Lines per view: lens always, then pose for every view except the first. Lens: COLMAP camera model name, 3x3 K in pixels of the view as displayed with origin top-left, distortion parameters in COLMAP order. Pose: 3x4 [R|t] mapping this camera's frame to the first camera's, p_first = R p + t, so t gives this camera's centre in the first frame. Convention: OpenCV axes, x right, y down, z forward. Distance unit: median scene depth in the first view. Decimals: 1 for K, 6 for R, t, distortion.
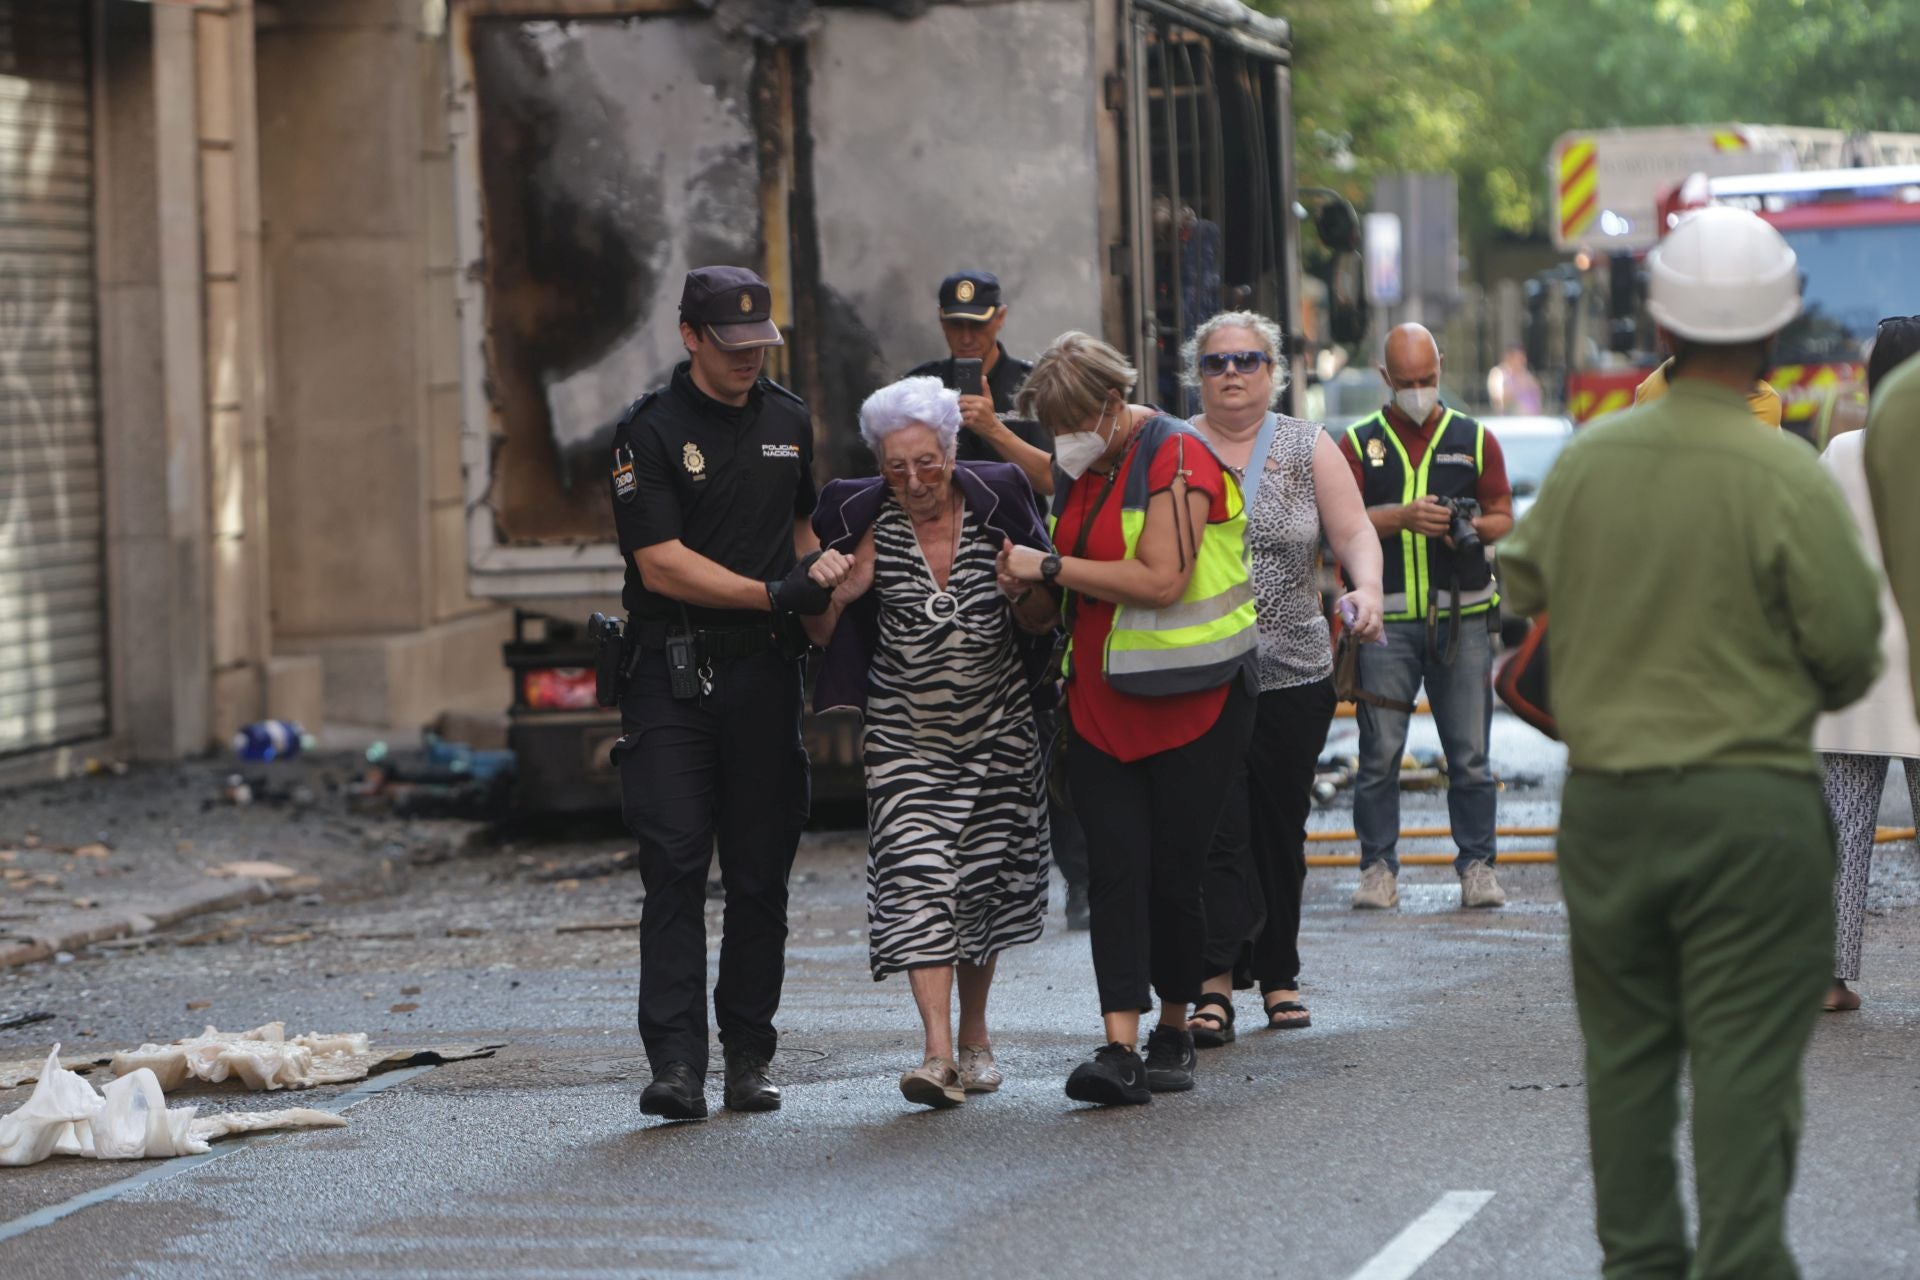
lens RADIAL K [[7029.6, 0, 1021.4], [0, 7029.6, 673.2], [0, 0, 1]] dist [0.334363, 4.605959]
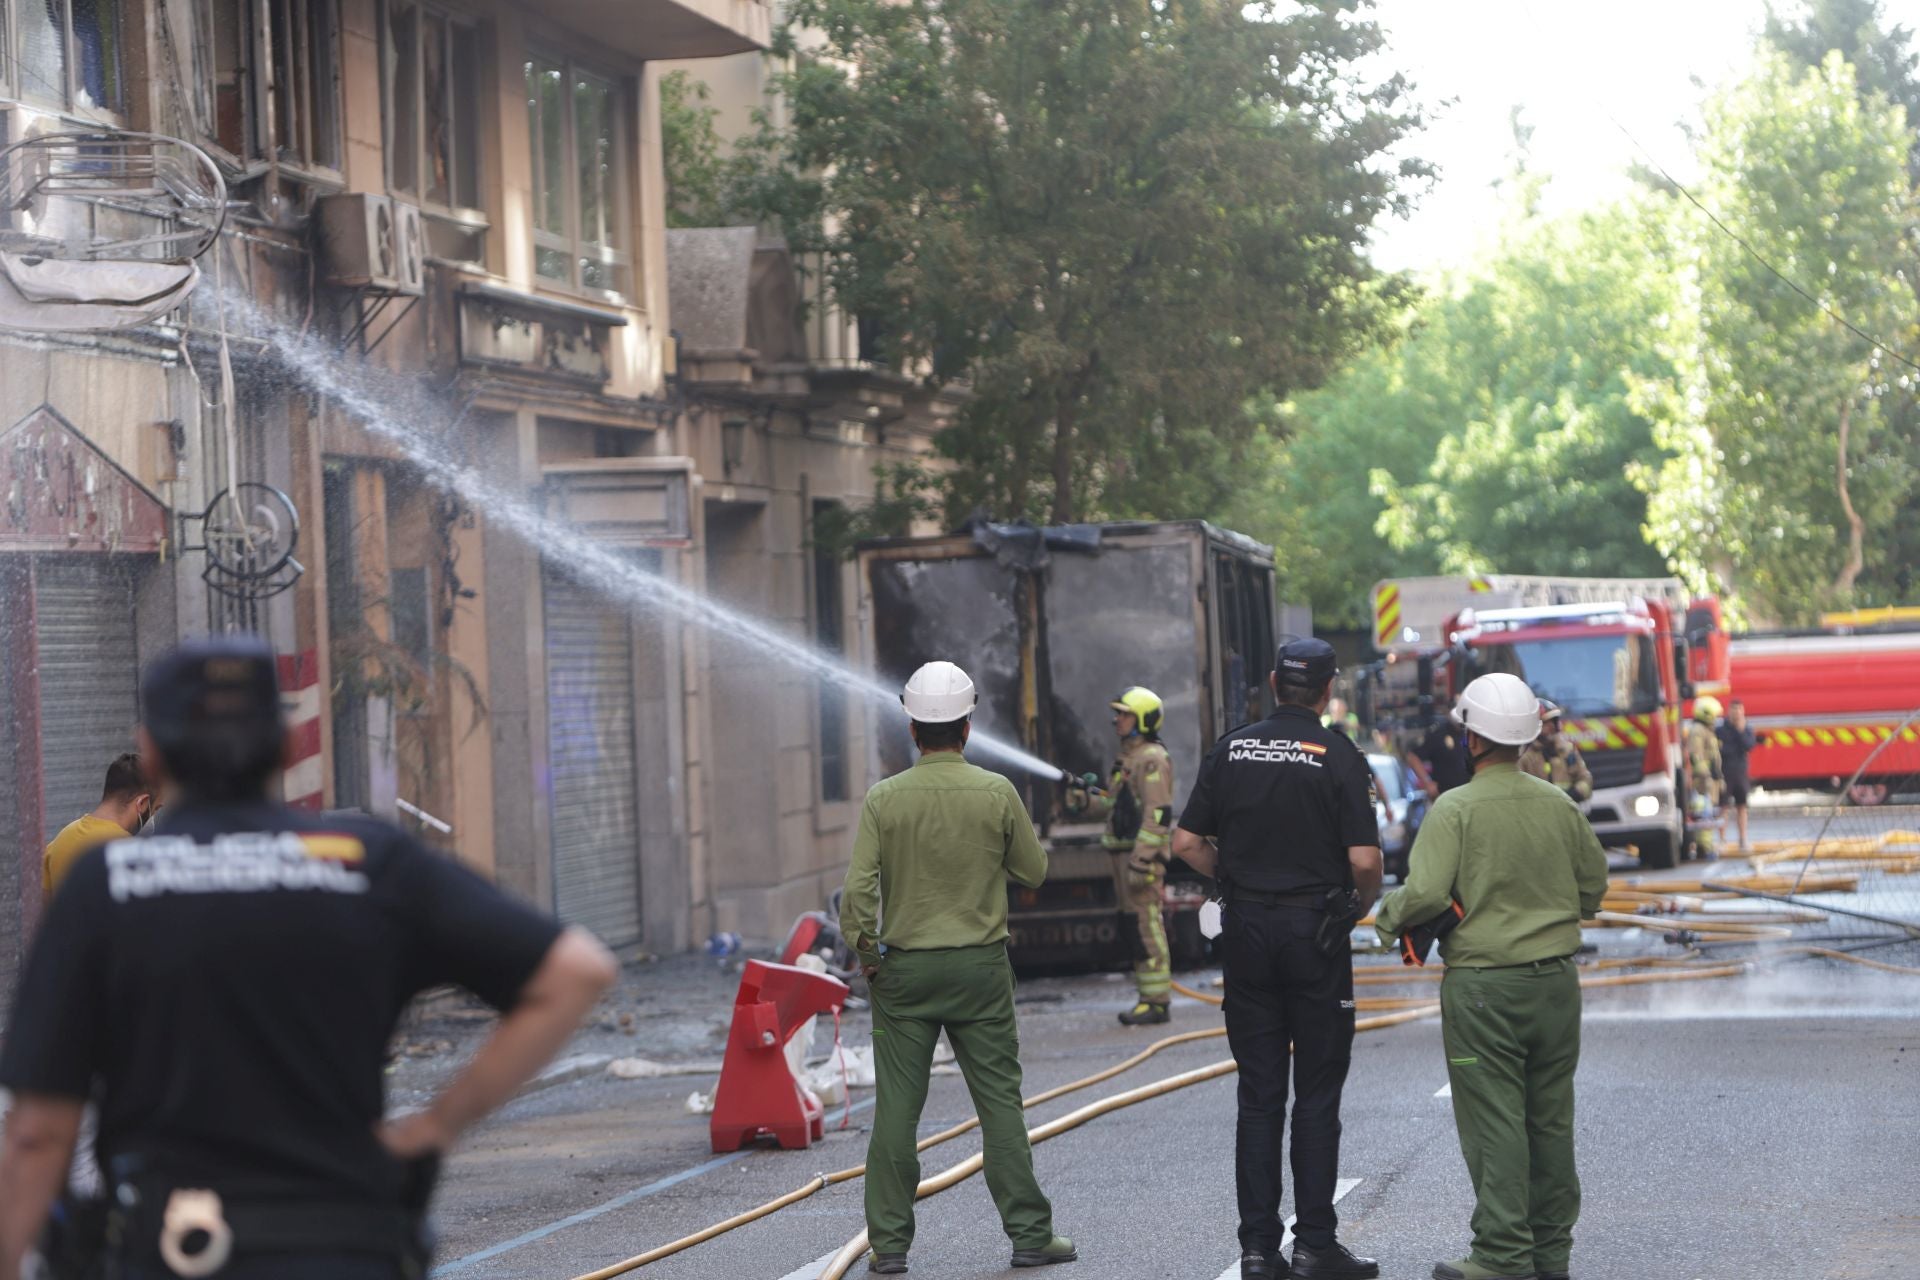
lens RADIAL K [[5836.9, 0, 959.2], [0, 5836.9, 676.5], [0, 0, 1]] dist [0.150682, 0.523270]
pose [[0.999474, -0.019105, 0.026197, -0.085417], [0.020367, 0.998603, -0.048753, 0.015739], [-0.025229, 0.049261, 0.998467, -0.536305]]
